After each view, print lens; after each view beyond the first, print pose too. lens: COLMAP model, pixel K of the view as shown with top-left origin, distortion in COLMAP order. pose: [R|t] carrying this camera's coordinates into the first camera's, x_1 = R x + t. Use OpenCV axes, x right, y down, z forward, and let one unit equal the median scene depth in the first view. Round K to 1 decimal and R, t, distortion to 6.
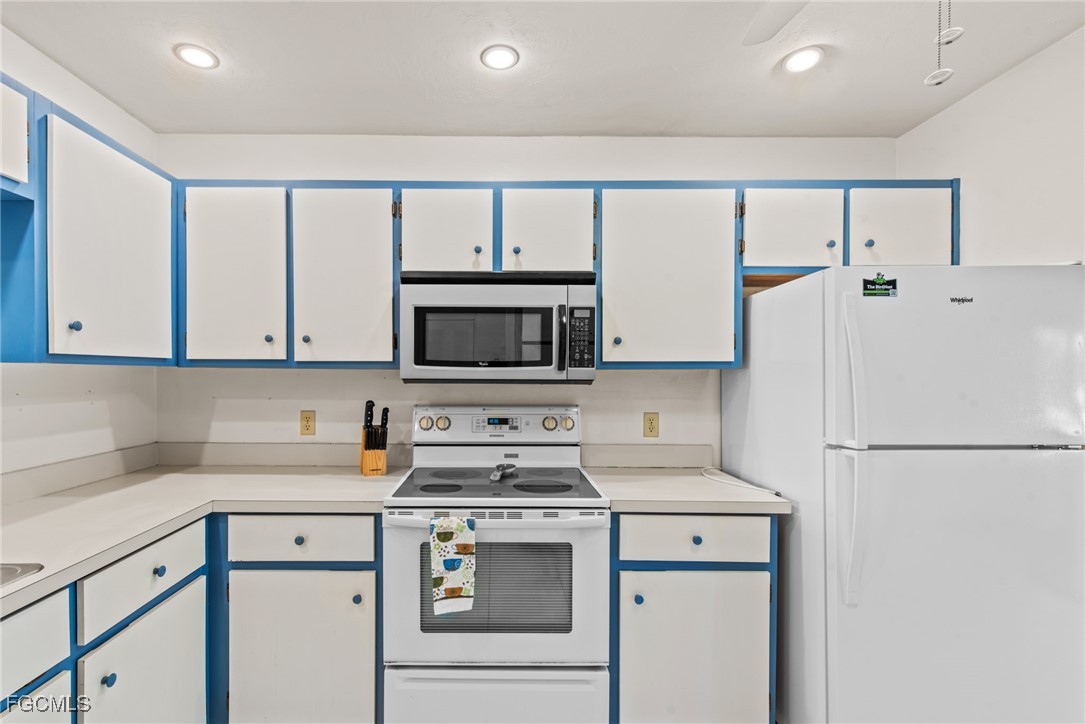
lens RADIAL K [[473.0, 0, 548.6], [0, 473.0, 371.3], [0, 0, 1]] dist [0.001721, -0.000536]
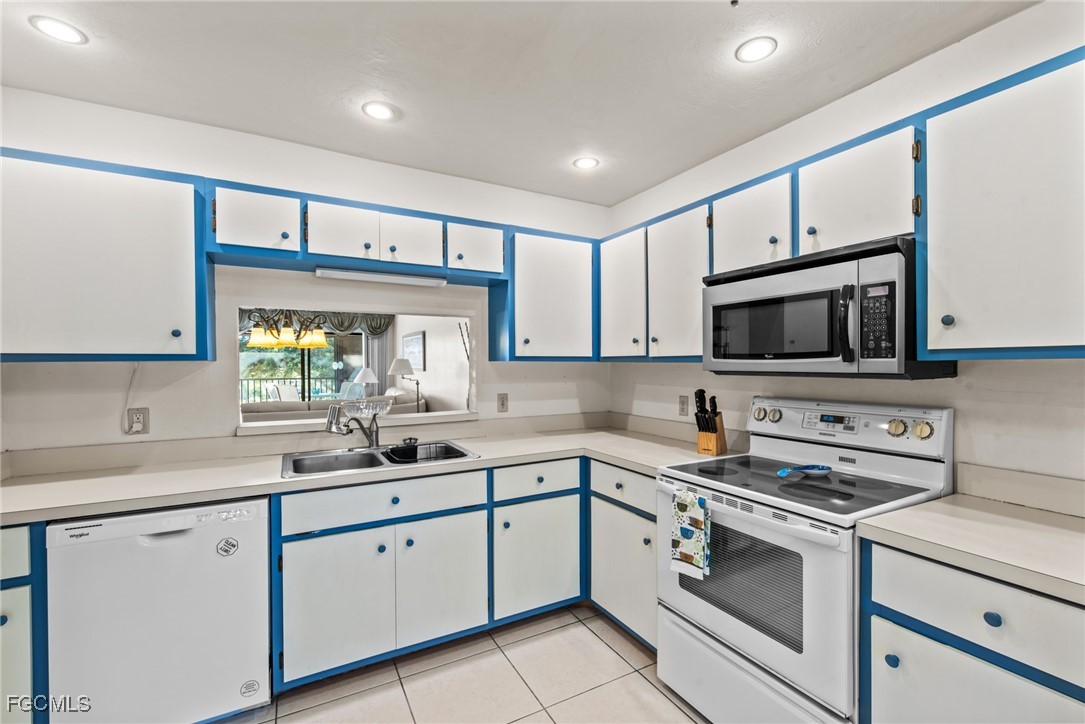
lens RADIAL K [[473.0, 0, 559.6], [0, 473.0, 360.0], [0, 0, 1]] dist [0.001721, -0.000536]
pose [[0.500708, -0.012428, -0.865527, 0.496736], [0.007369, 0.999922, -0.010095, -0.000874], [0.865585, -0.001323, 0.500760, 0.125929]]
